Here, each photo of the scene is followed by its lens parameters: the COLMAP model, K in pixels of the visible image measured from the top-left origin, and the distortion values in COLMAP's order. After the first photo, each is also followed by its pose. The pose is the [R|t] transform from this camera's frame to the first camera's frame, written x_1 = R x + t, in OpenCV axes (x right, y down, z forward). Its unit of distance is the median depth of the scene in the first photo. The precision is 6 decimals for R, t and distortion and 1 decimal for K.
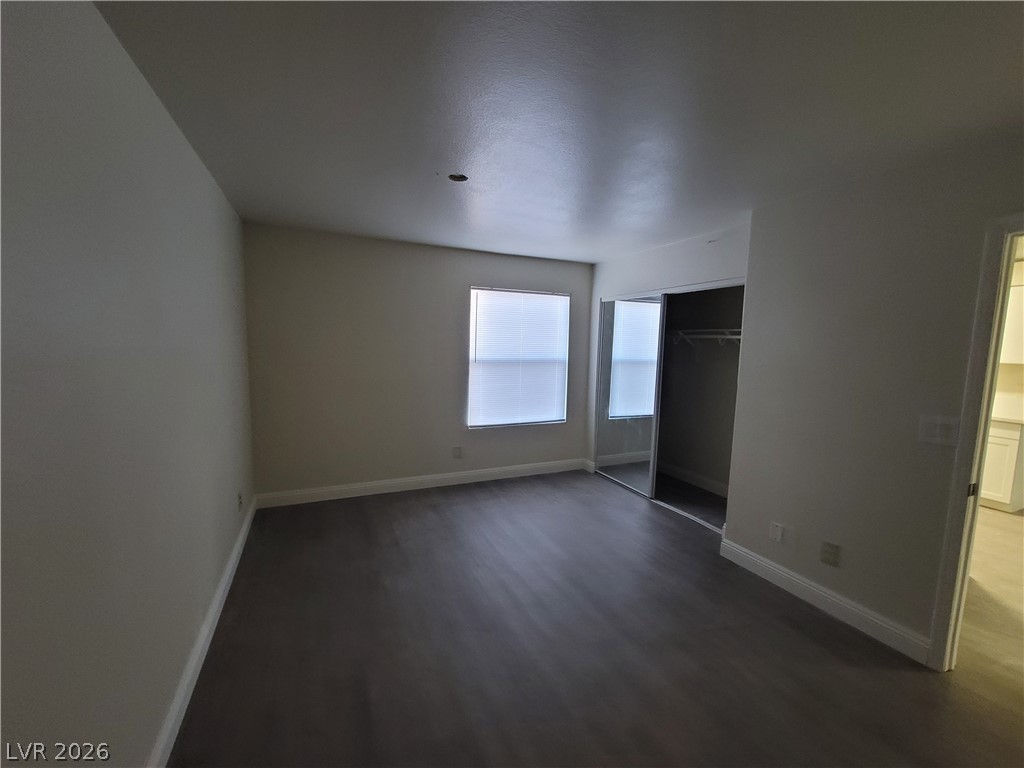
lens RADIAL K [[415.6, 0, 512.0], [0, 415.6, 384.0], [0, 0, 1]] dist [0.003430, 0.000340]
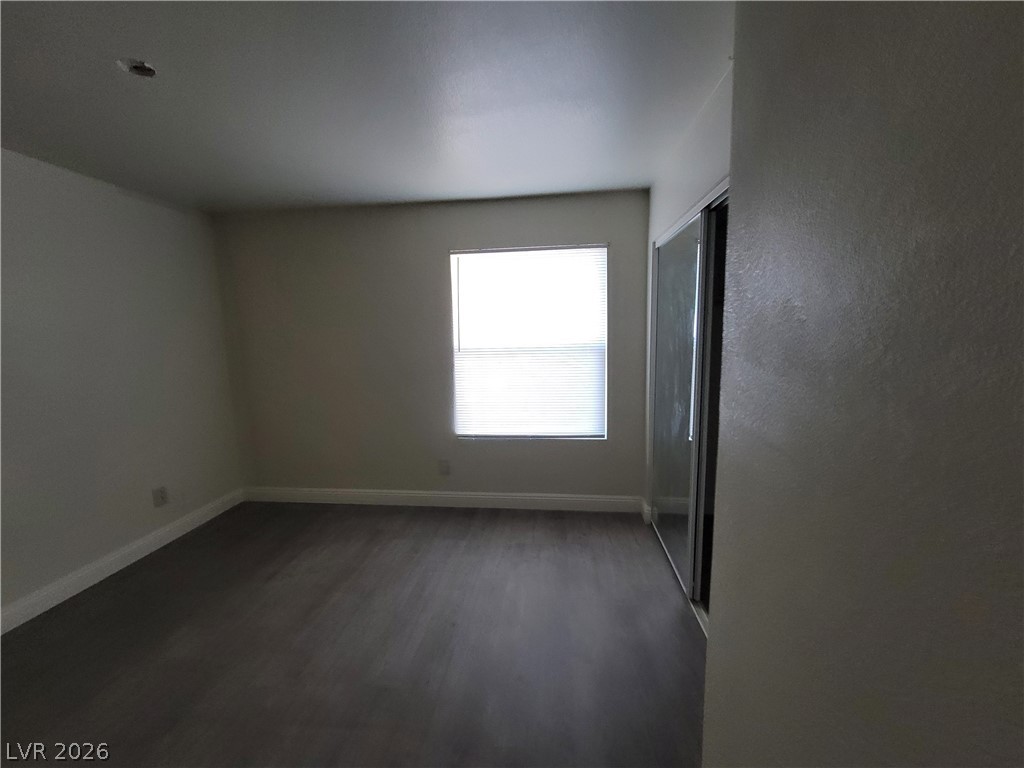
lens RADIAL K [[412.3, 0, 512.0], [0, 412.3, 384.0], [0, 0, 1]] dist [-0.001773, 0.000319]
pose [[0.855104, 0.024385, -0.517883, 0.388602], [-0.009117, 0.999446, 0.032006, -0.018751], [0.518377, -0.022647, 0.854853, 0.412984]]
